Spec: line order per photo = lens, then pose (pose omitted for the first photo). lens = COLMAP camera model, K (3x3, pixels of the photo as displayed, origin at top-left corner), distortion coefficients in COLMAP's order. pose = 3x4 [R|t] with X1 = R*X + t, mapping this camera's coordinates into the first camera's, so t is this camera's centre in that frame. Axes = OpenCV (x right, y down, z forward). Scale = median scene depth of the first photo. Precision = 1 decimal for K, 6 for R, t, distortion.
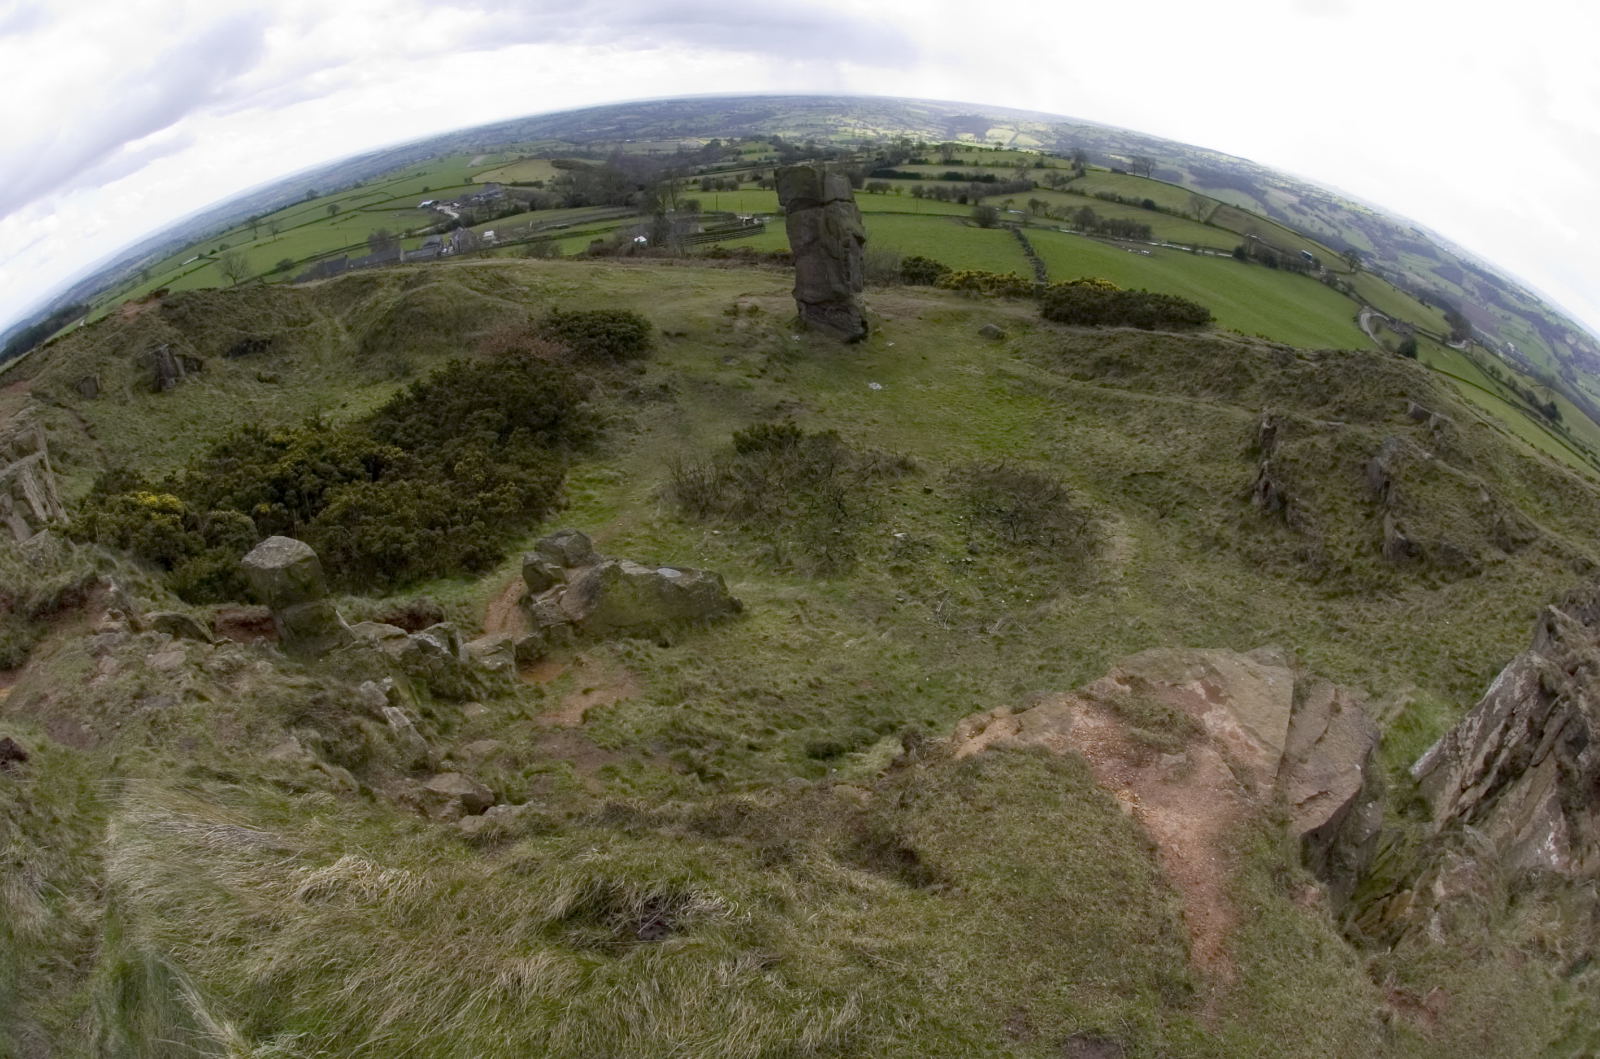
lens RADIAL K [[686.2, 0, 798.2], [0, 686.2, 531.7], [0, 0, 1]] dist [0.002501, 0.000296]
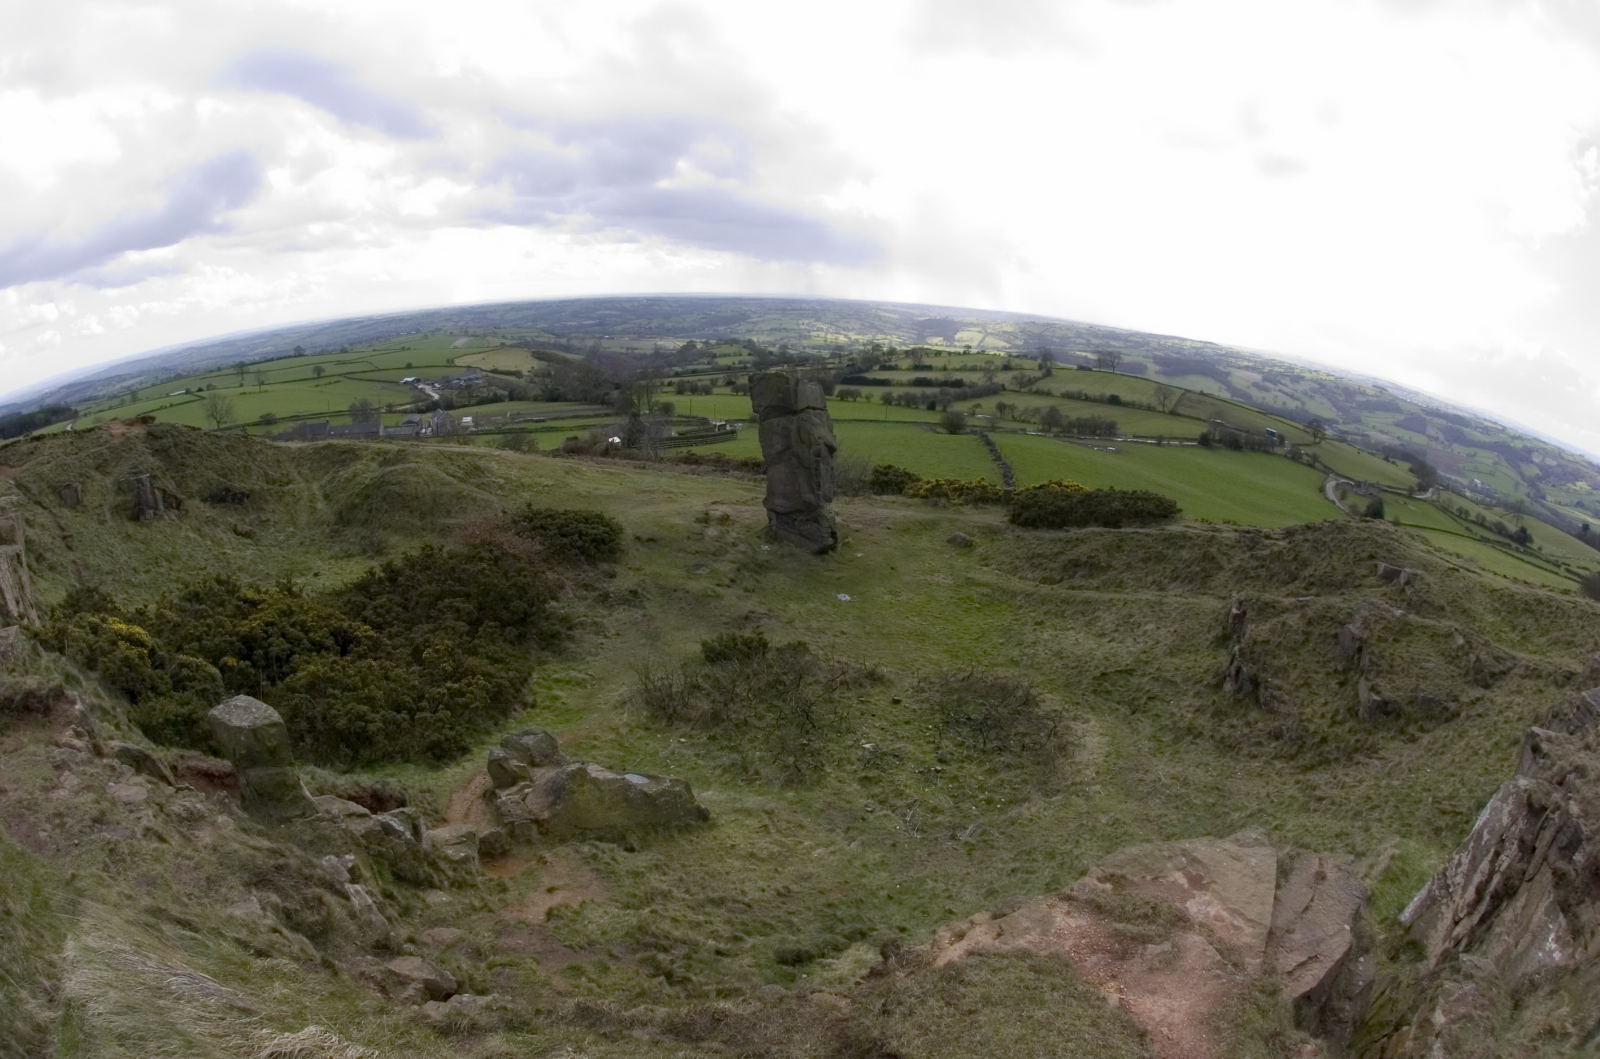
lens RADIAL K [[686.2, 0, 798.2], [0, 686.2, 531.7], [0, 0, 1]] dist [0.002501, 0.000296]
pose [[0.999899, 0.009813, 0.010281, 0.031012], [-0.009111, 0.997766, -0.066182, -0.218581], [-0.010908, 0.066082, 0.997755, -0.006087]]
